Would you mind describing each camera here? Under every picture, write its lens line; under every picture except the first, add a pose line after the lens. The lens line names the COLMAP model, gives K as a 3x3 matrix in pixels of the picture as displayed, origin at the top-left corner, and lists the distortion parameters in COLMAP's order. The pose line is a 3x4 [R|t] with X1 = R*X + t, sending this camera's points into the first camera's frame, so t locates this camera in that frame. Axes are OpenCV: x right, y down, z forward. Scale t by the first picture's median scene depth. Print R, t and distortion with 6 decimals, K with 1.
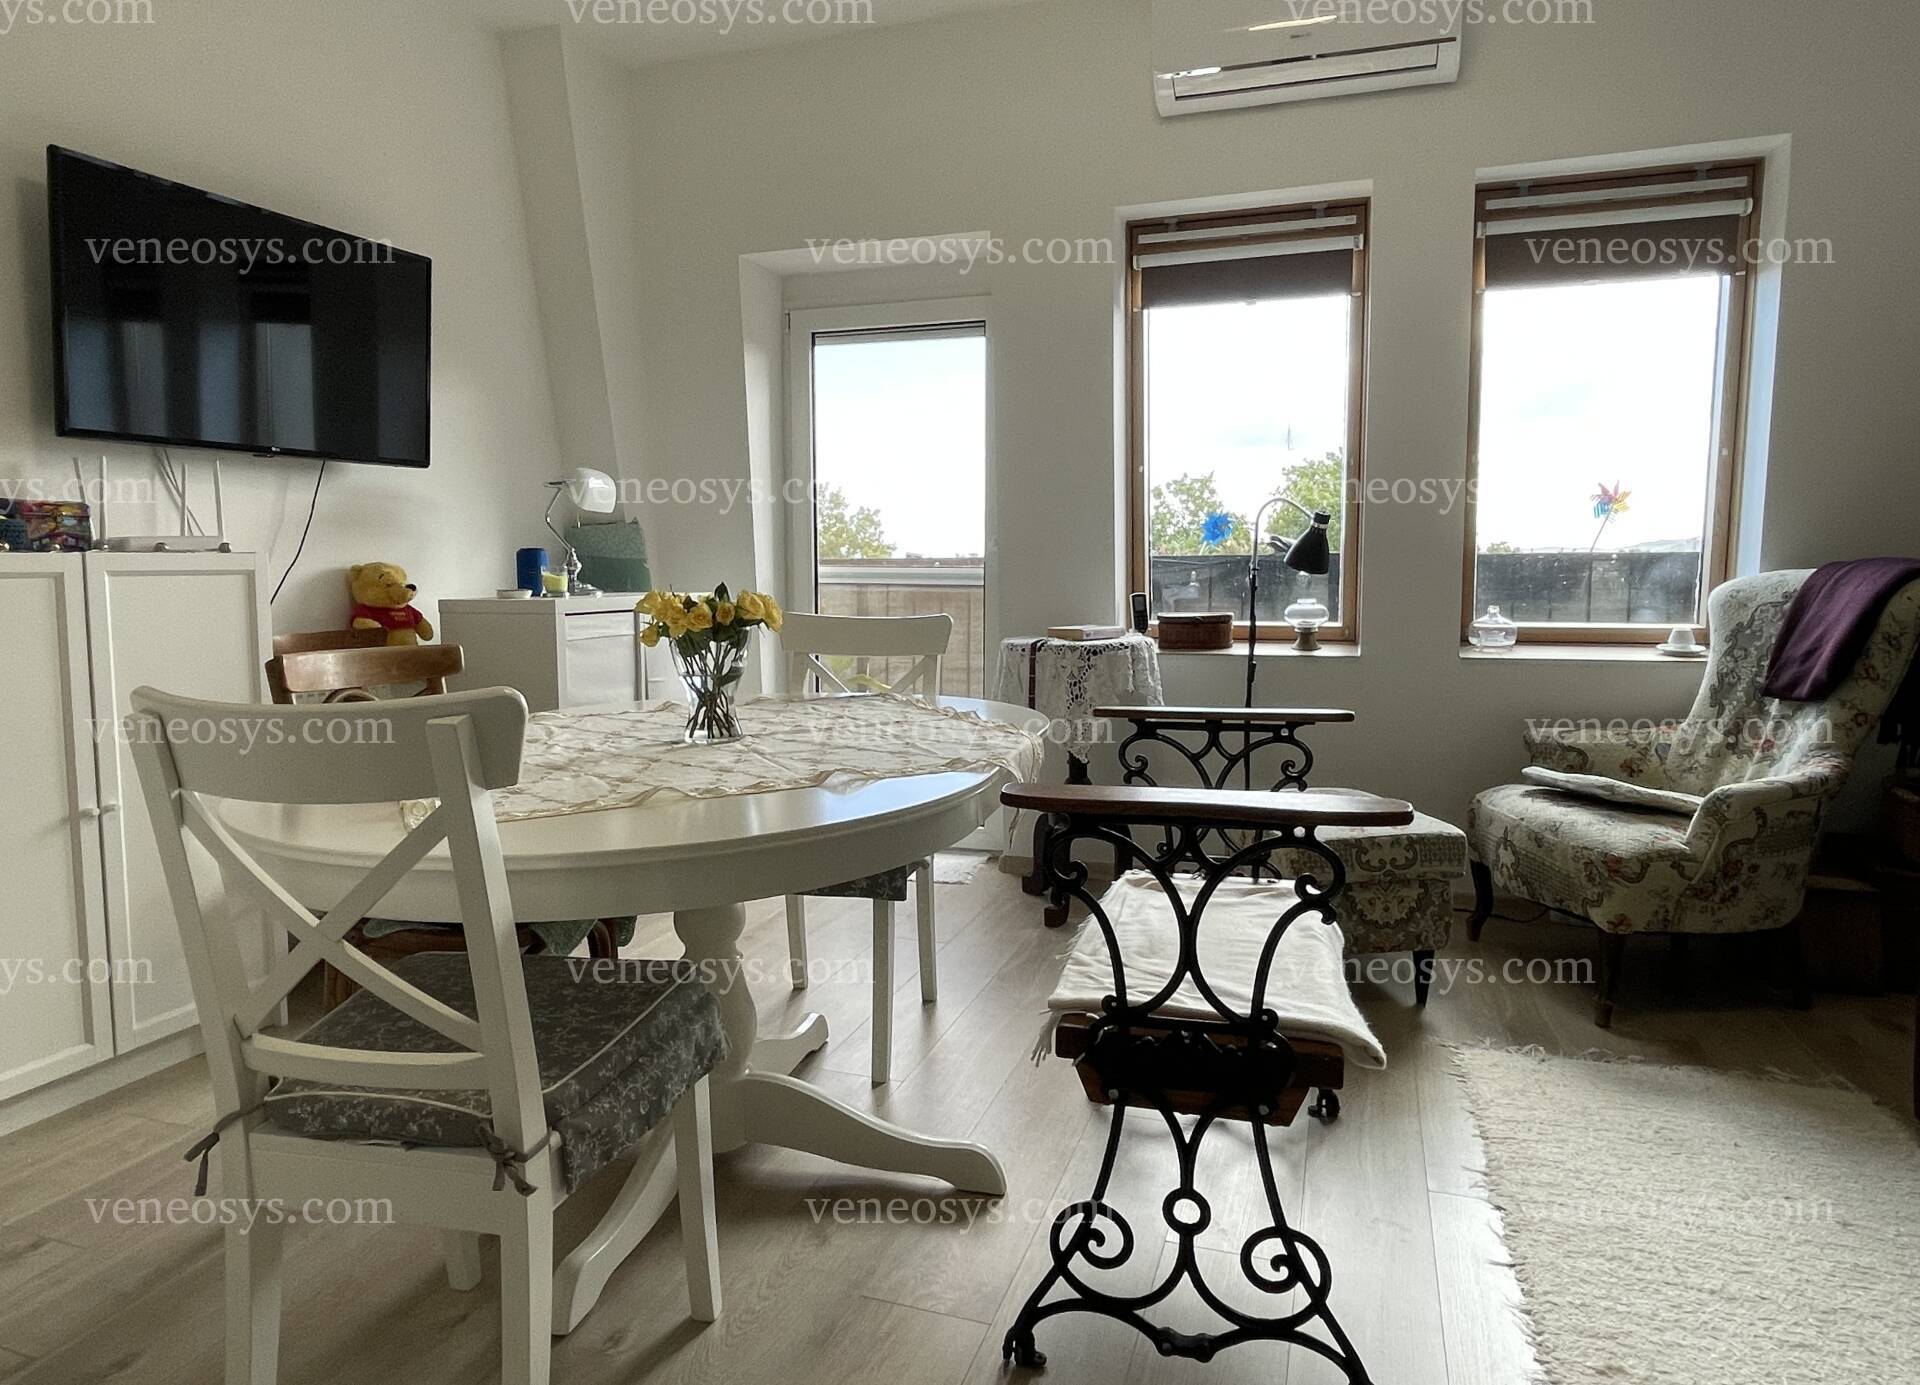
lens RADIAL K [[1184.7, 0, 936.9], [0, 1184.7, 654.6], [0, 0, 1]] dist [-0.012290, 0.008291]
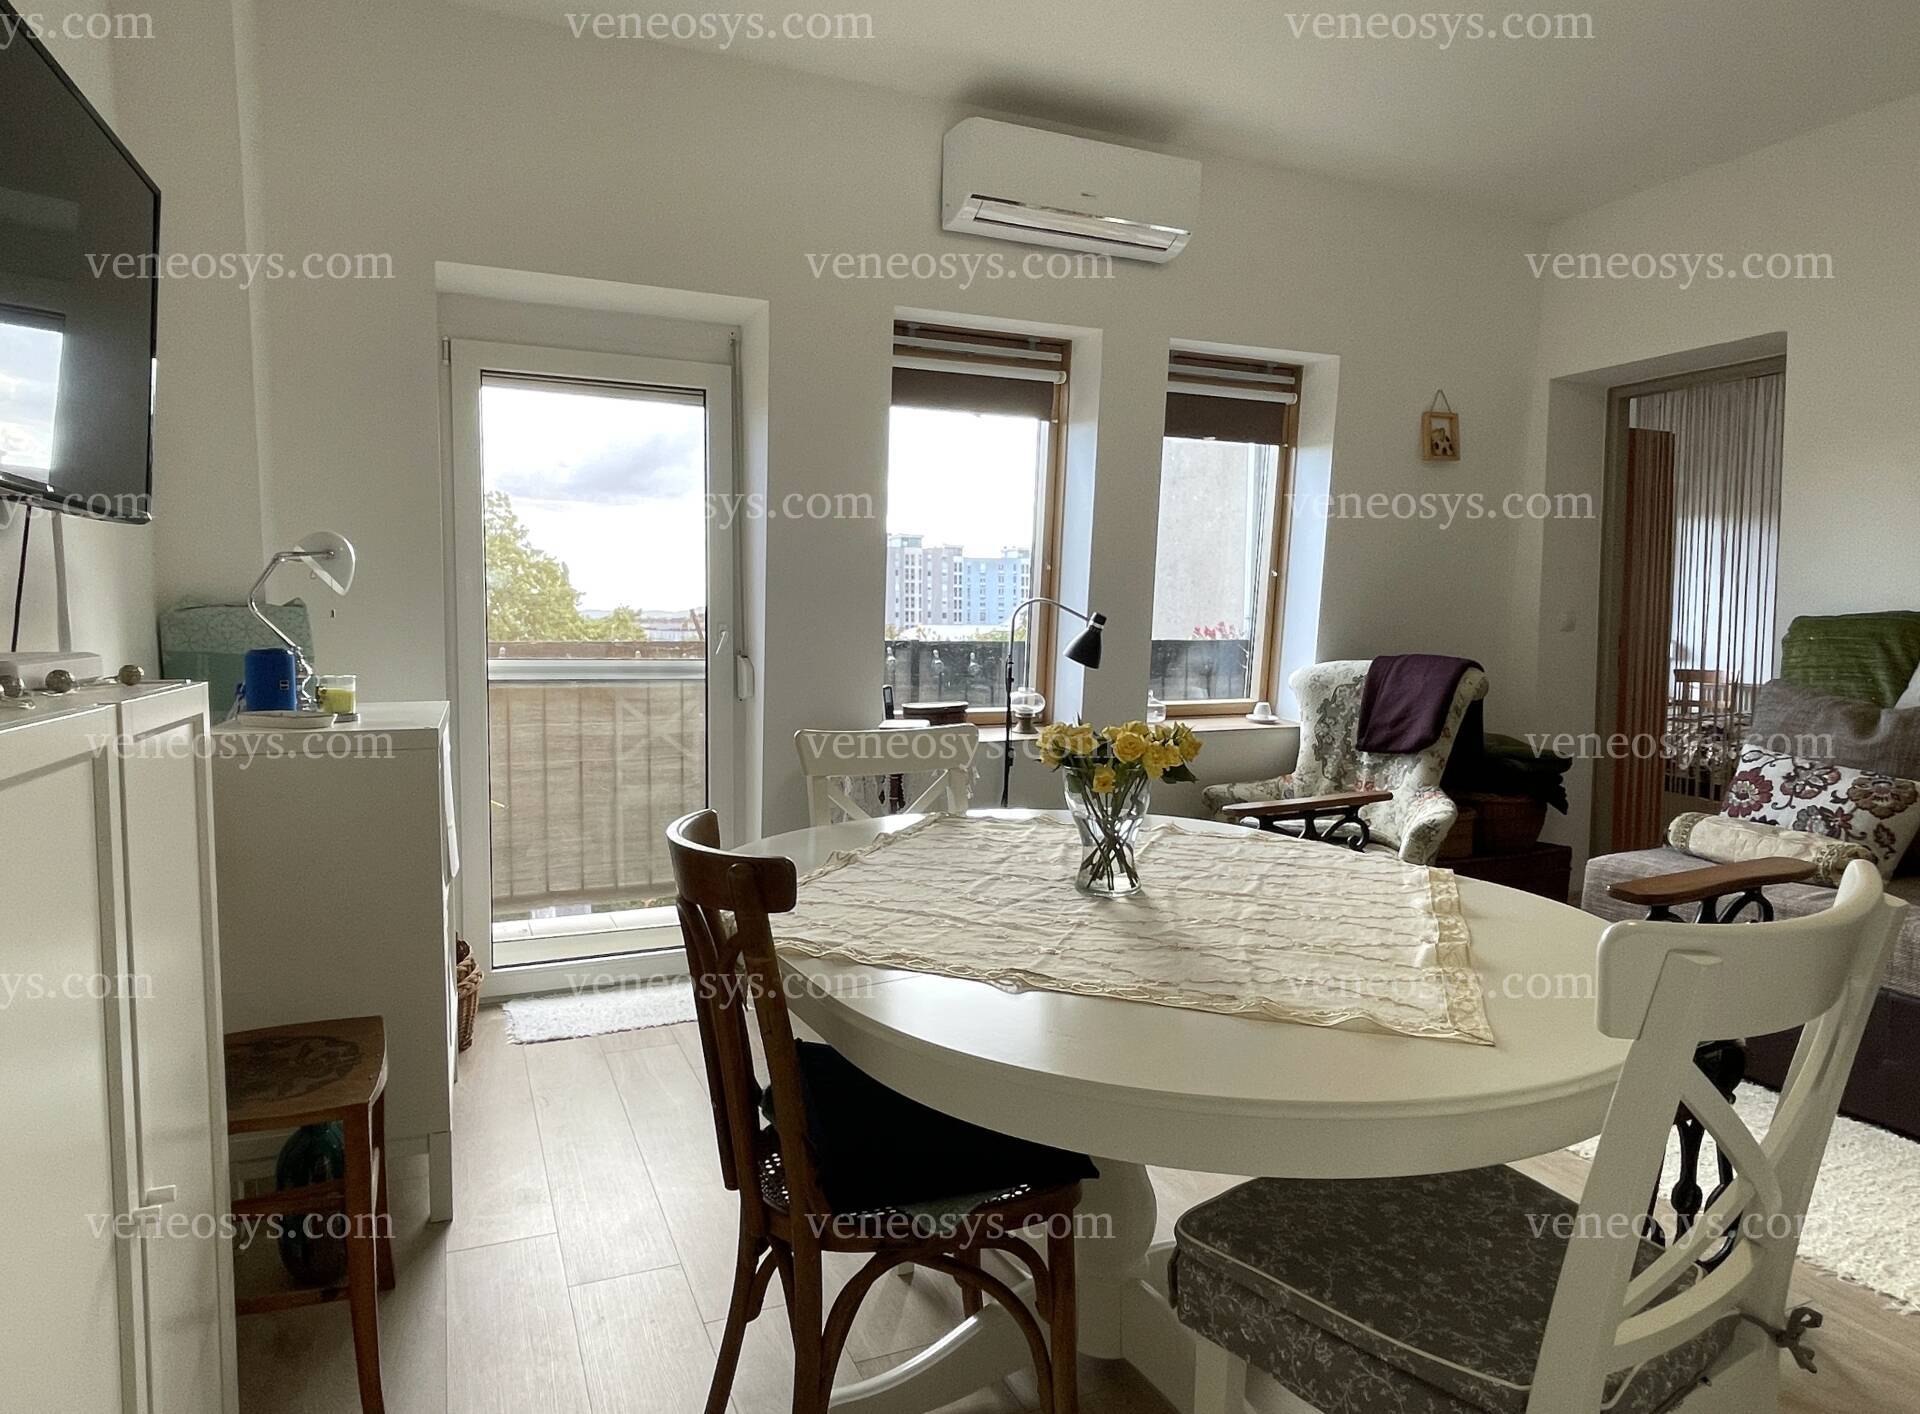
lens RADIAL K [[1162.0, 0, 952.3], [0, 1162.0, 702.9], [0, 0, 1]] dist [-0.002912, -0.007880]
pose [[0.732678, -0.038327, 0.679496, -0.626985], [0.044002, 0.998992, 0.008902, -0.058159], [-0.679152, 0.023377, 0.733626, 0.312605]]
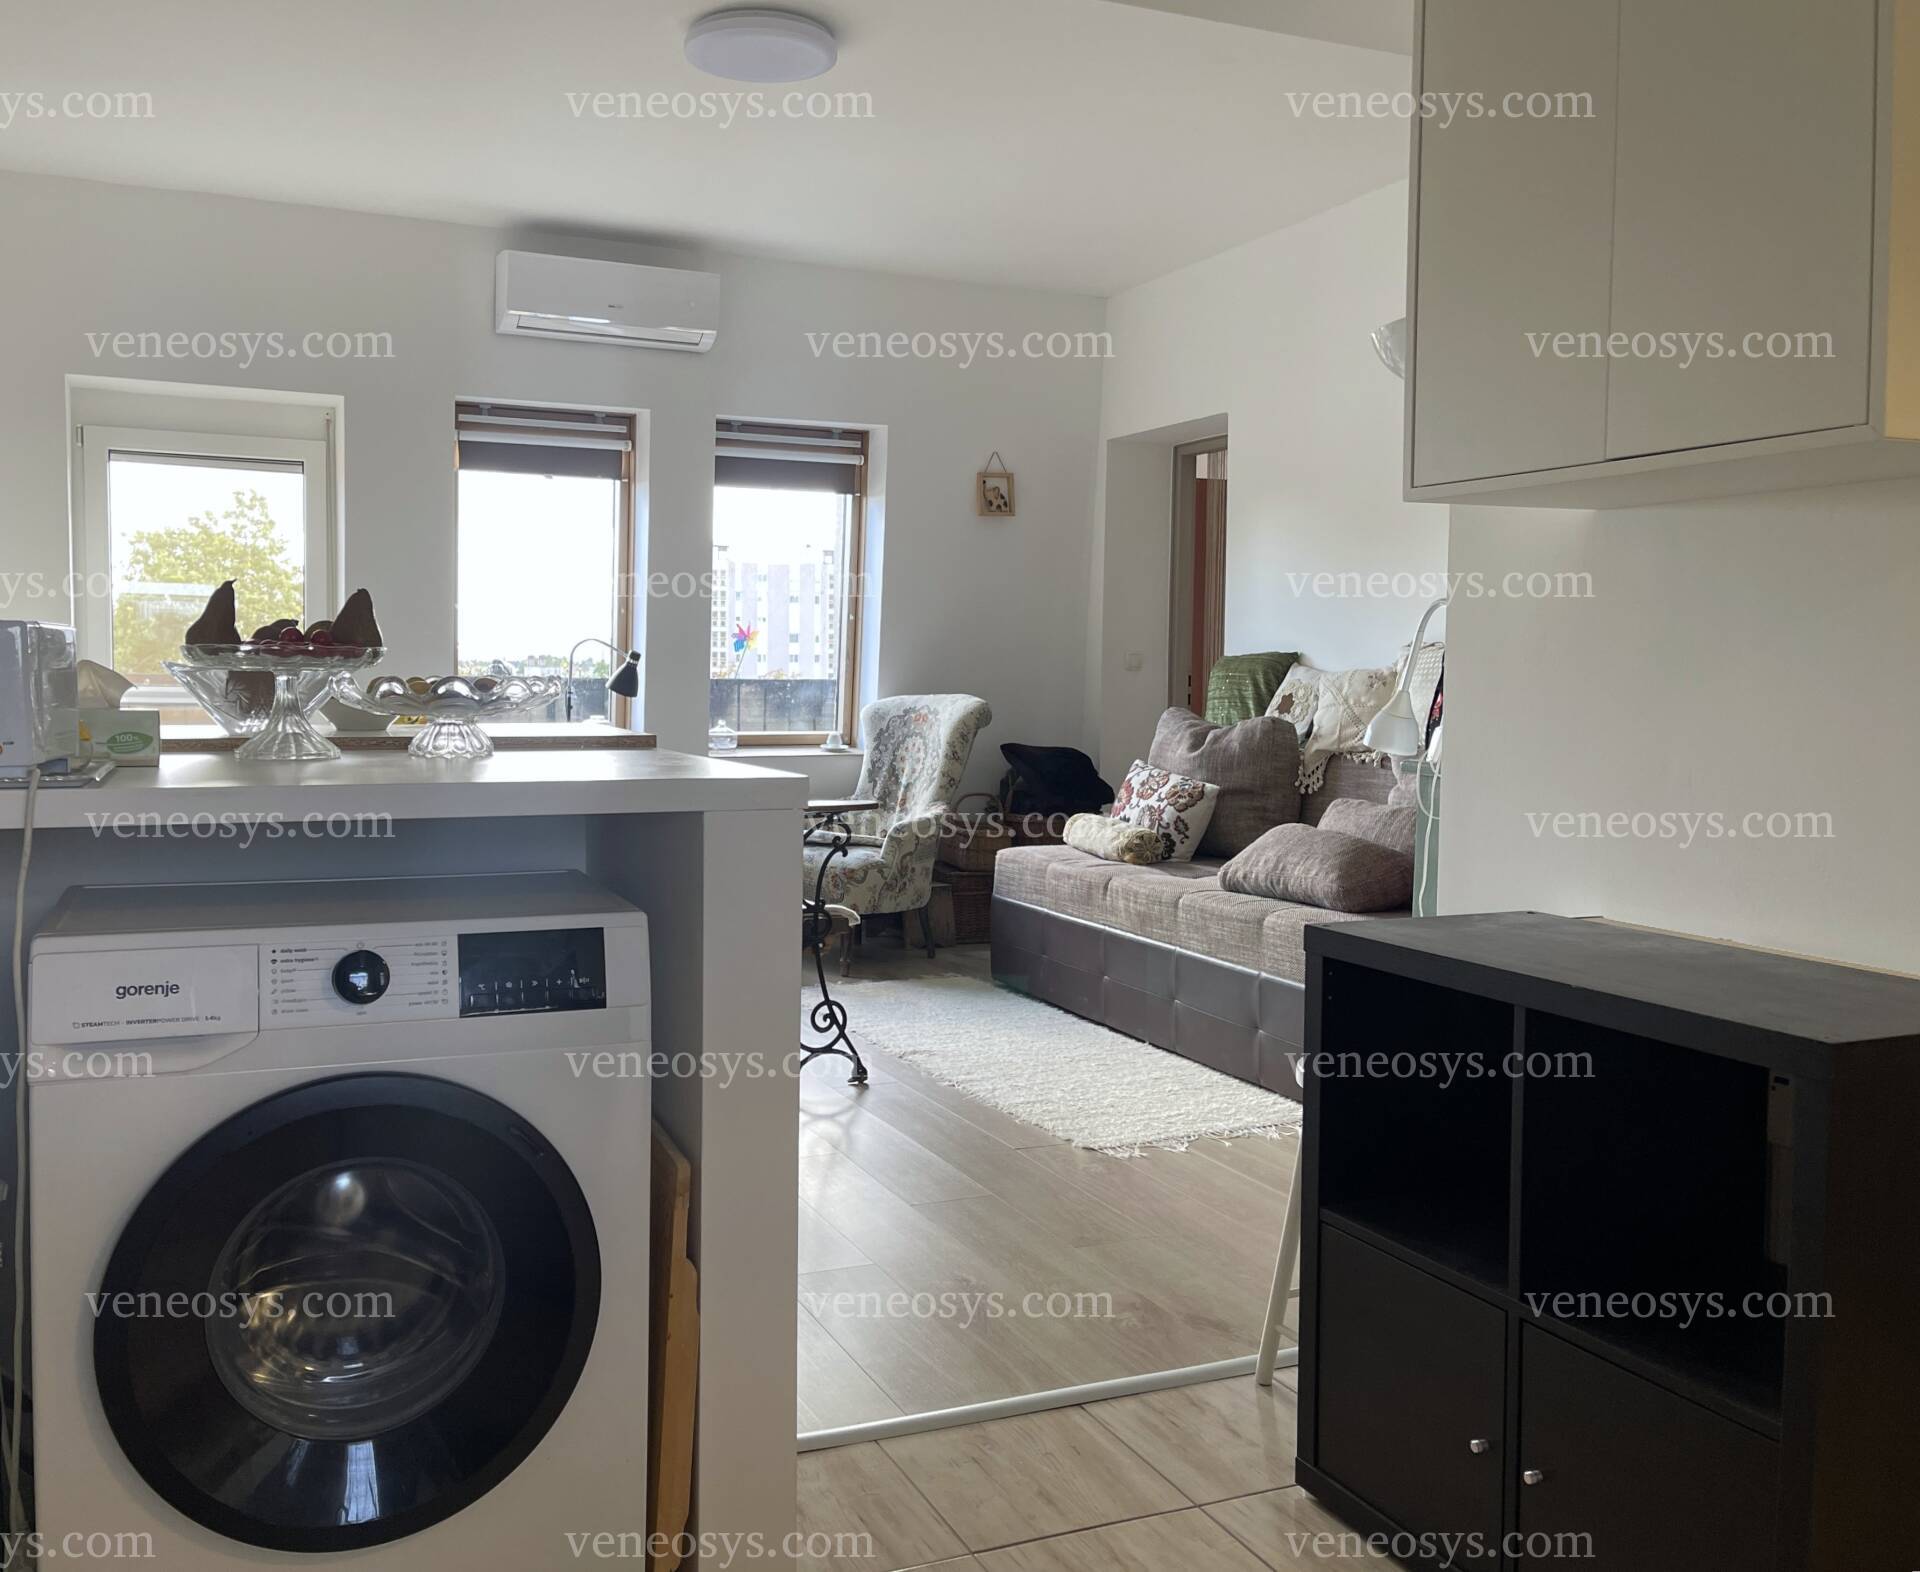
lens RADIAL K [[1622.9, 0, 876.3], [0, 1622.9, 767.7], [0, 0, 1]] dist [0.048645, -0.015015]
pose [[0.741716, -0.027846, 0.670136, -0.839261], [0.037974, 0.999279, -0.000507, 0.028958], [-0.669638, 0.025824, 0.742238, -0.667446]]
